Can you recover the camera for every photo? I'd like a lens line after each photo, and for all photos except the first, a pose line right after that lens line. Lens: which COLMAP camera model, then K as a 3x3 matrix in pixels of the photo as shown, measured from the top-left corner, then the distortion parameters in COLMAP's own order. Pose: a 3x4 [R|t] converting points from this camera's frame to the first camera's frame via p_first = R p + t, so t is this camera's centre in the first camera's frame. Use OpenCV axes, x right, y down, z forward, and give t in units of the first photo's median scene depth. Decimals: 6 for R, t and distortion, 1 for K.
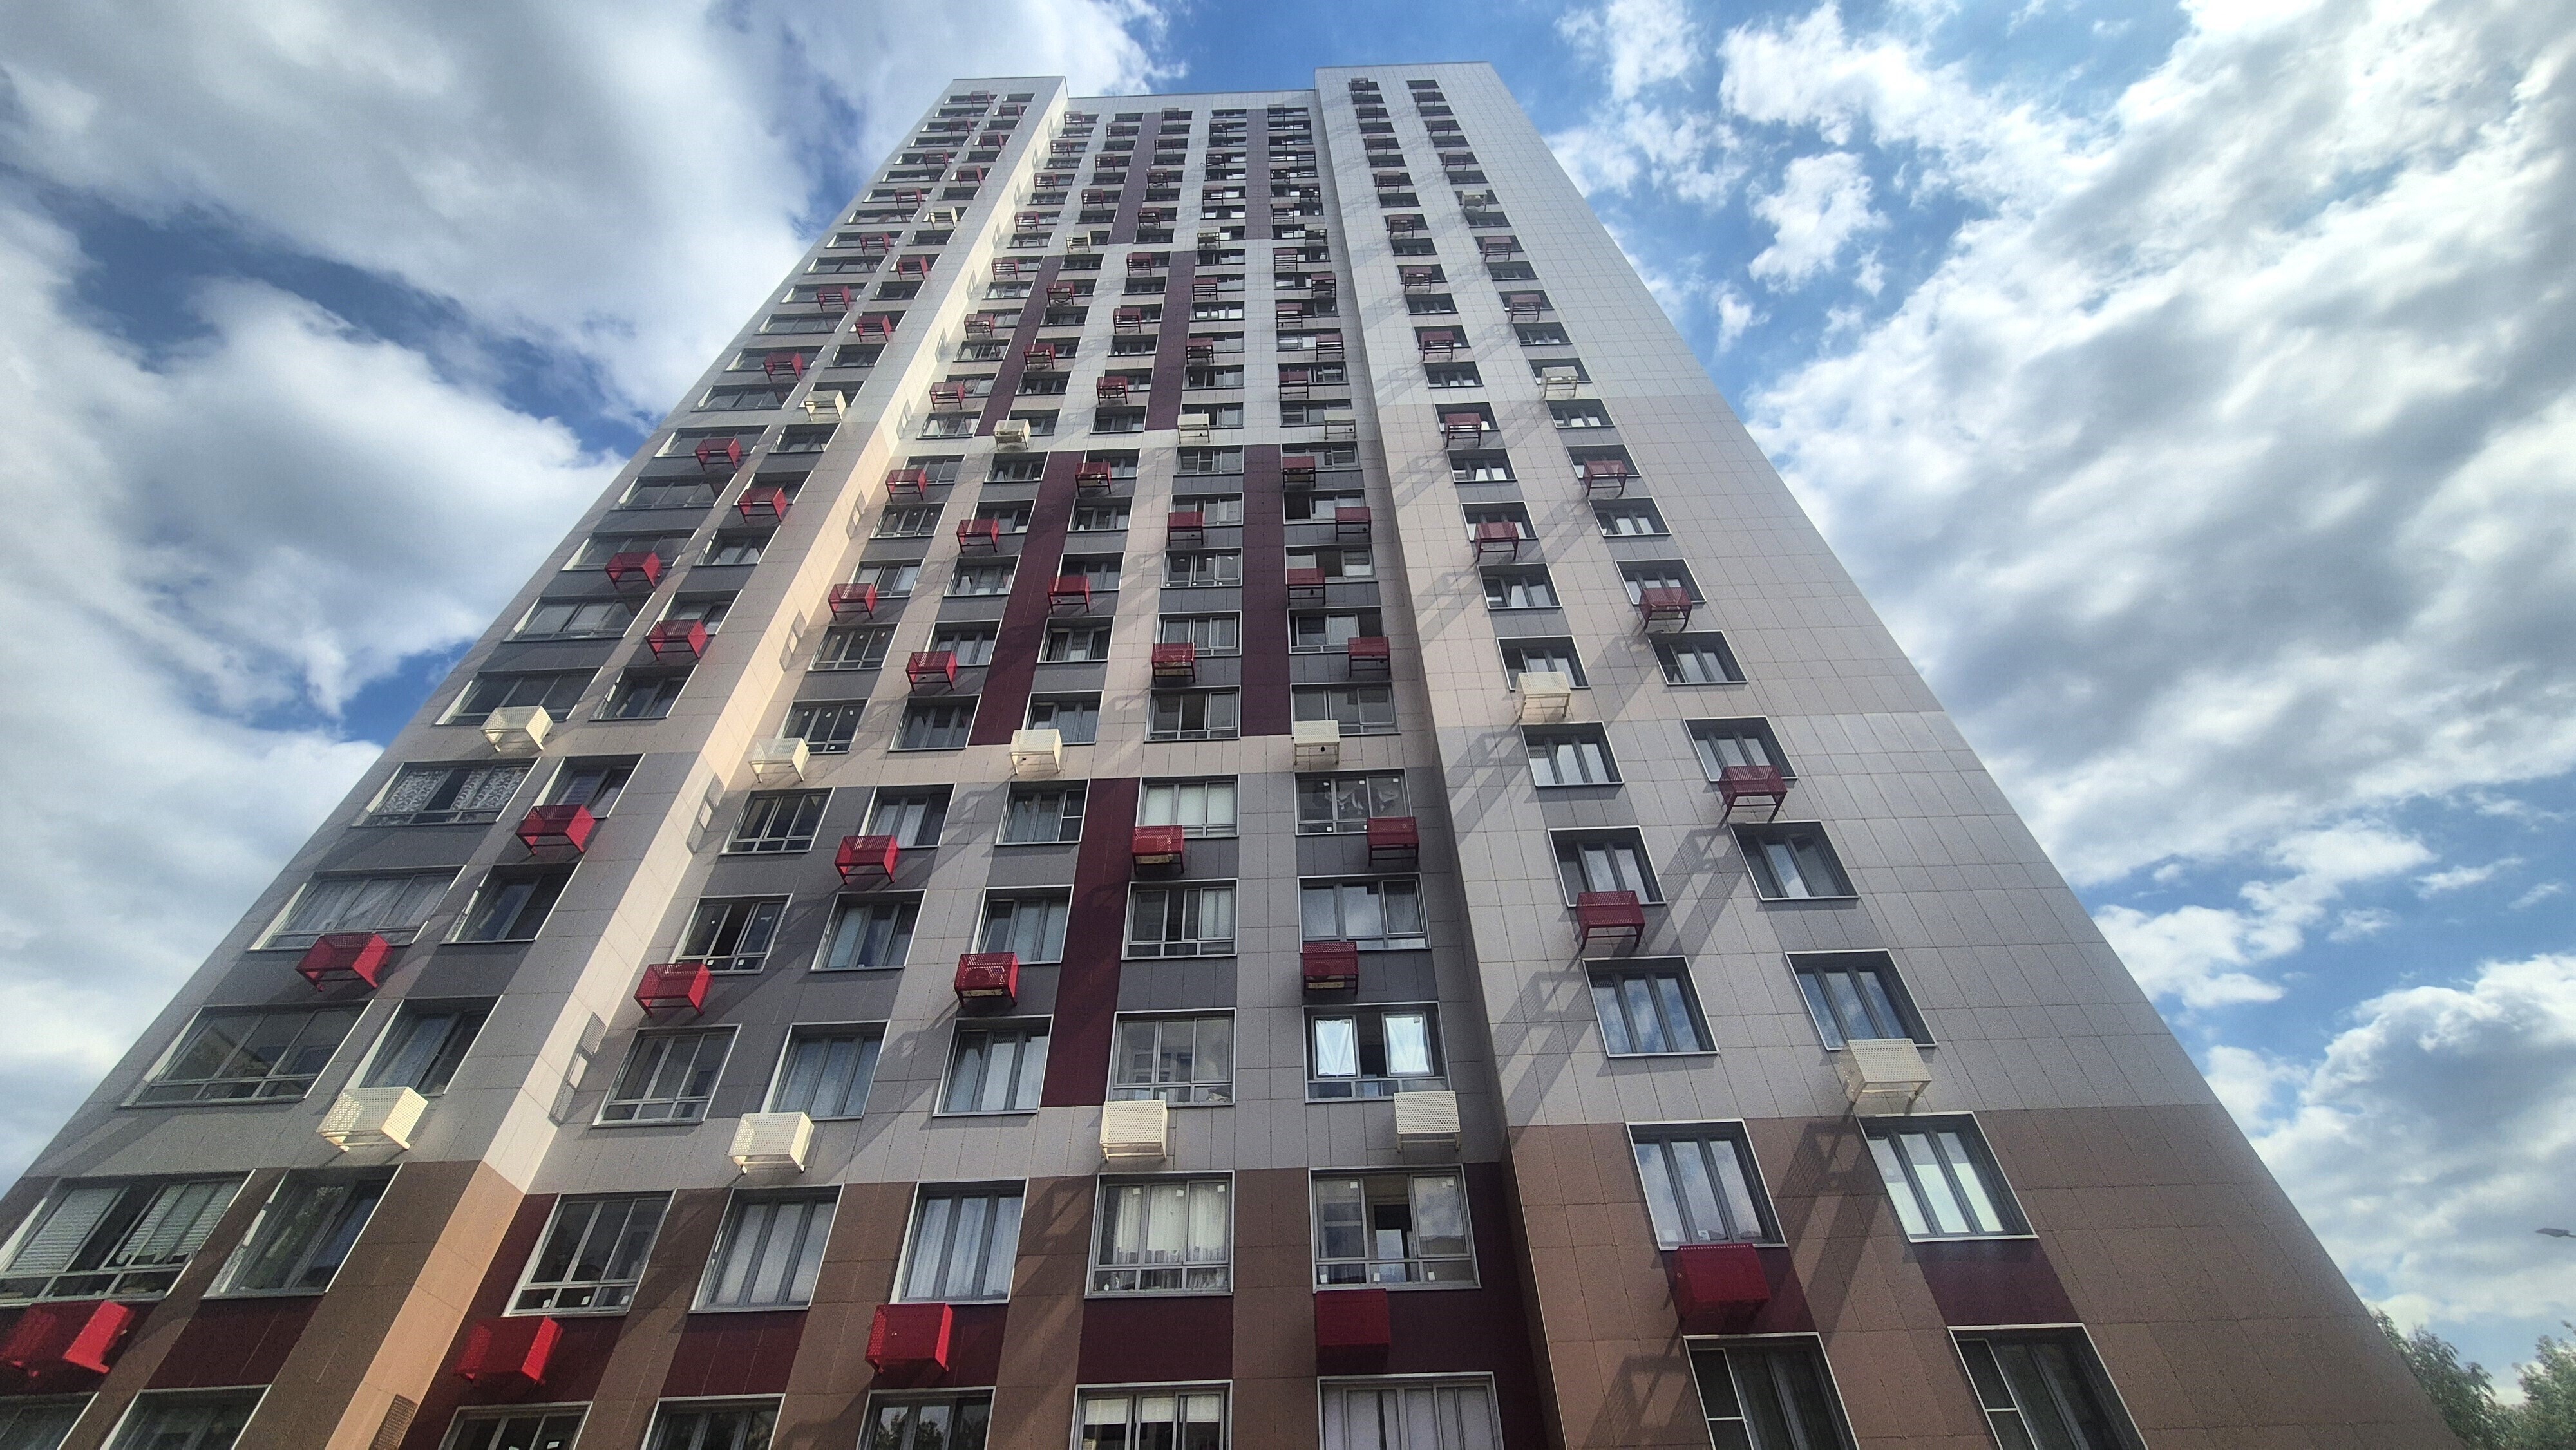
lens RADIAL K [[1063.2, 0, 1288.0], [0, 1063.2, 725.0], [0, 0, 1]] dist [-0.002297, -0.000020]
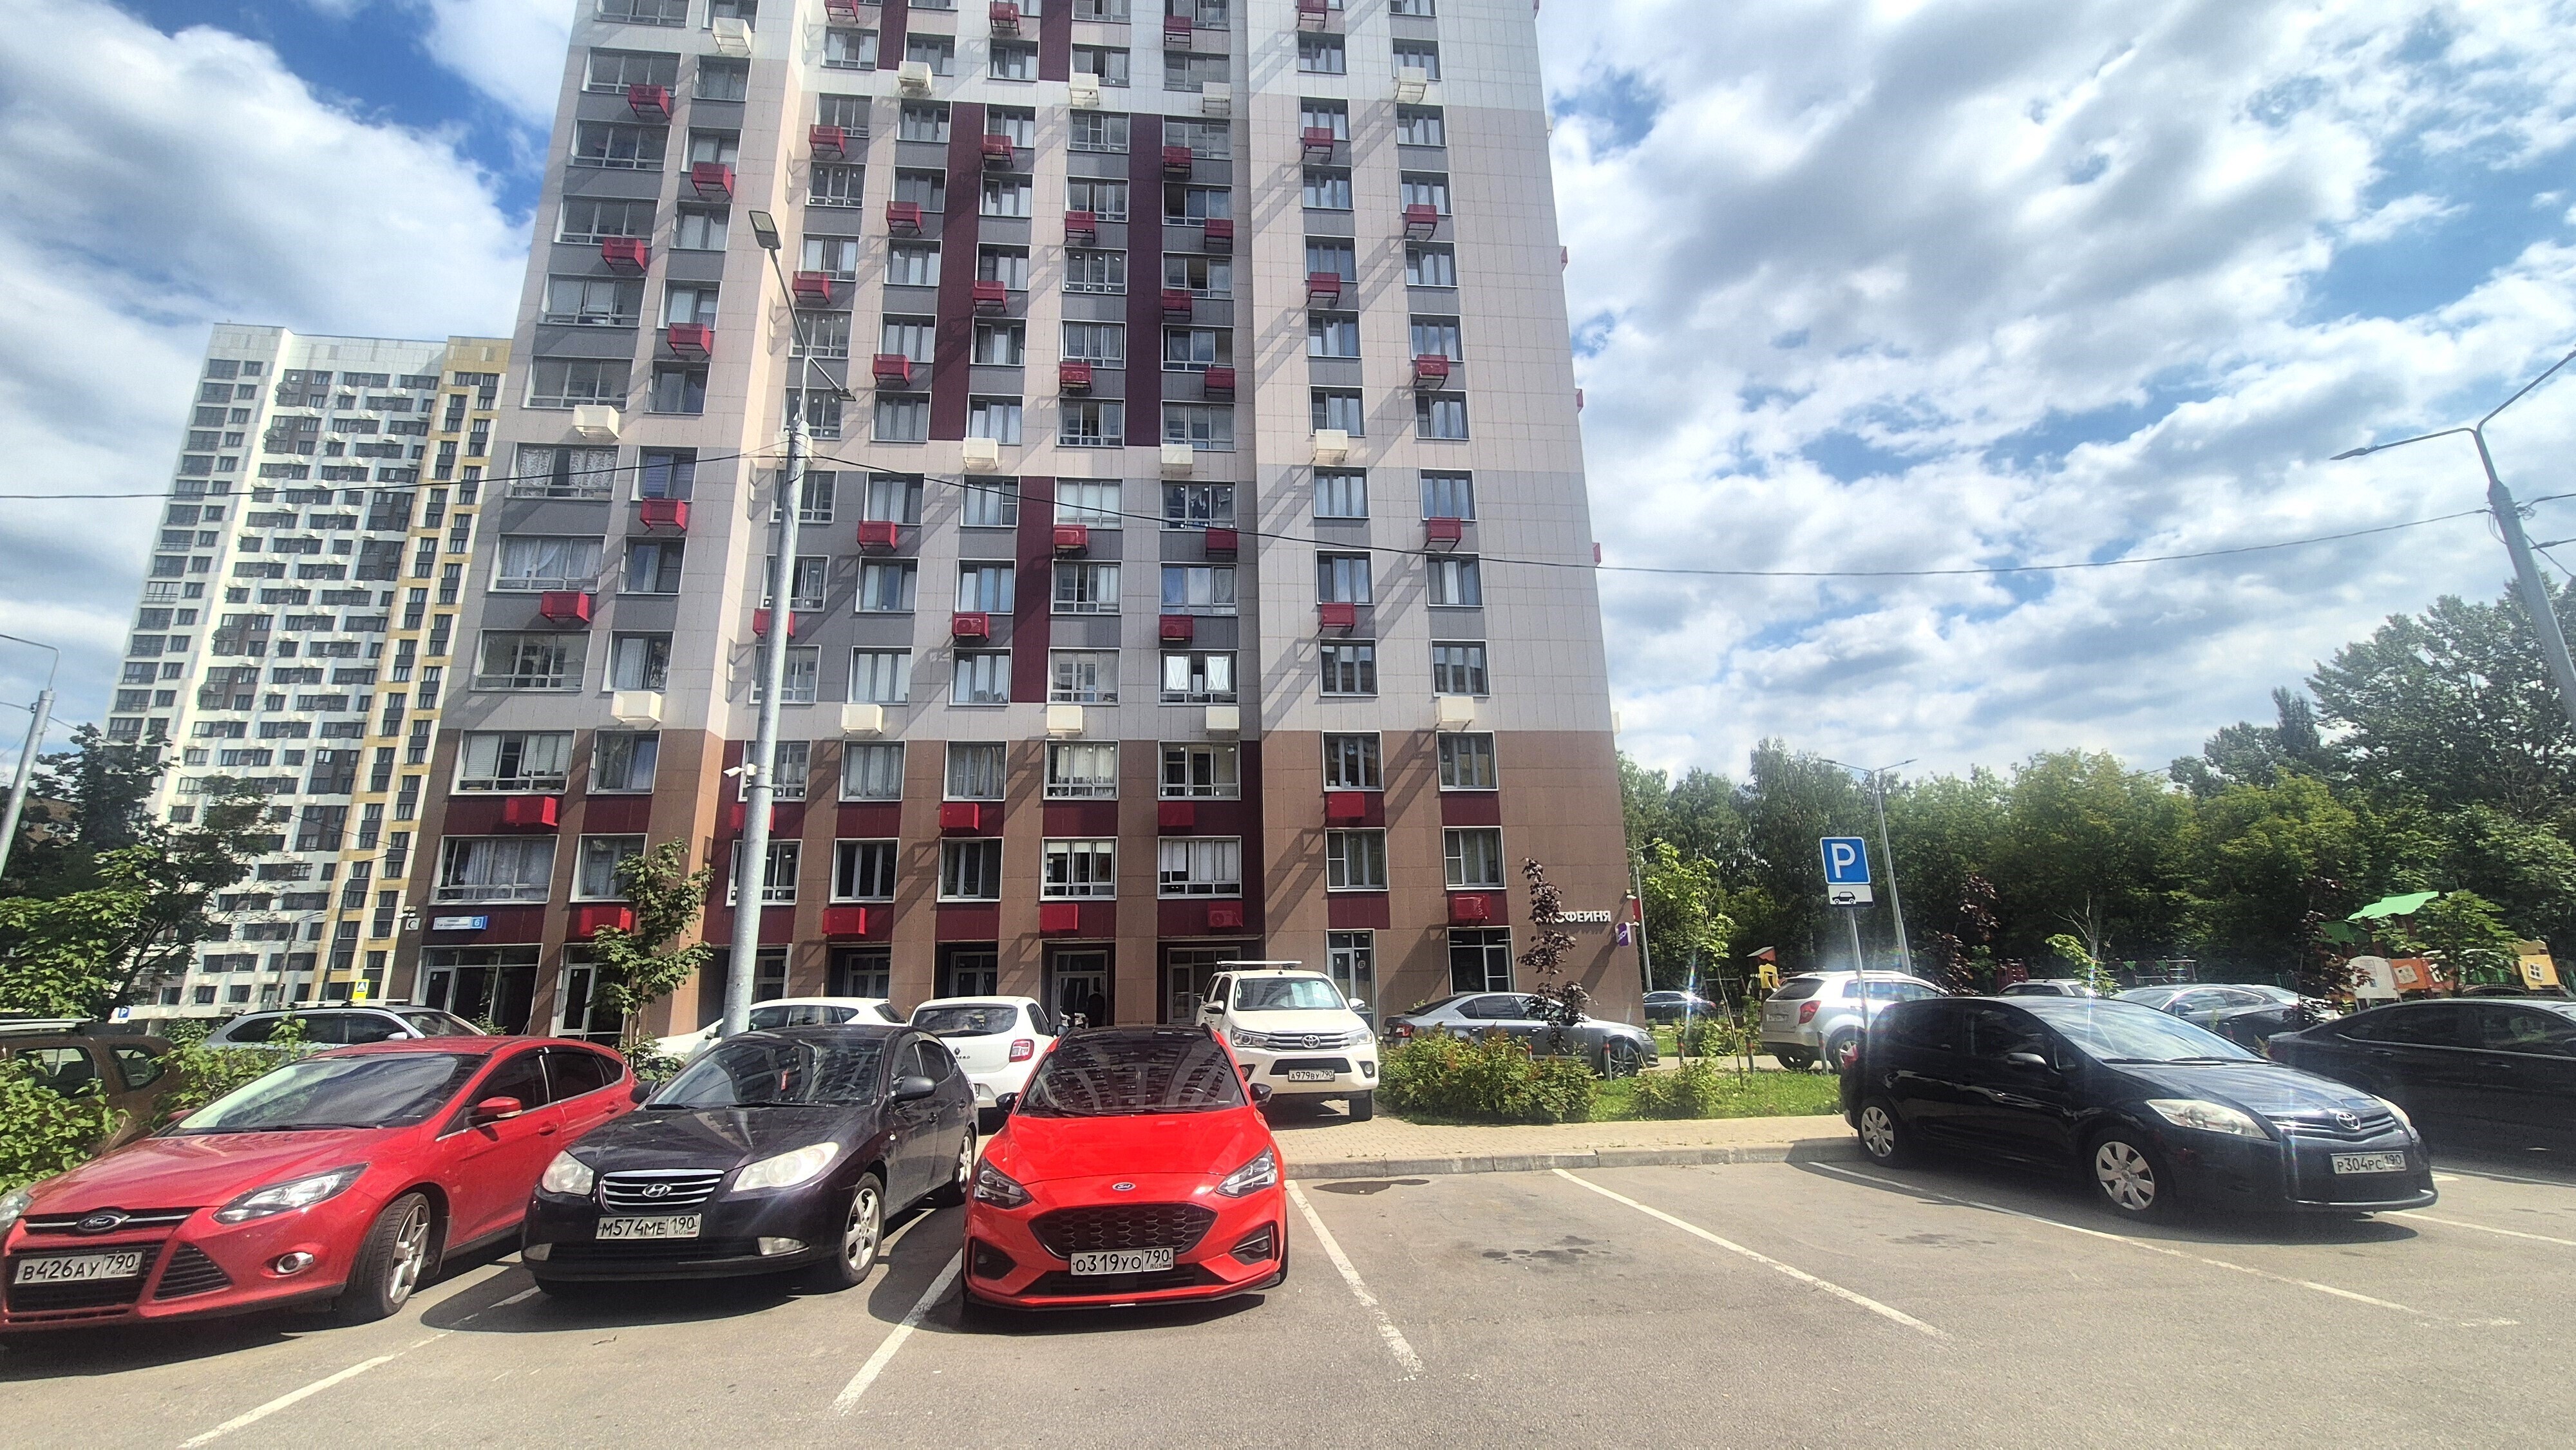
lens RADIAL K [[1063.2, 0, 1288.0], [0, 1063.2, 725.0], [0, 0, 1]] dist [-0.002297, -0.000020]
pose [[0.991426, 0.032608, 0.126536, 0.005014], [-0.095966, 0.838933, 0.535707, -0.478916], [-0.088687, -0.543257, 0.834869, -0.438645]]
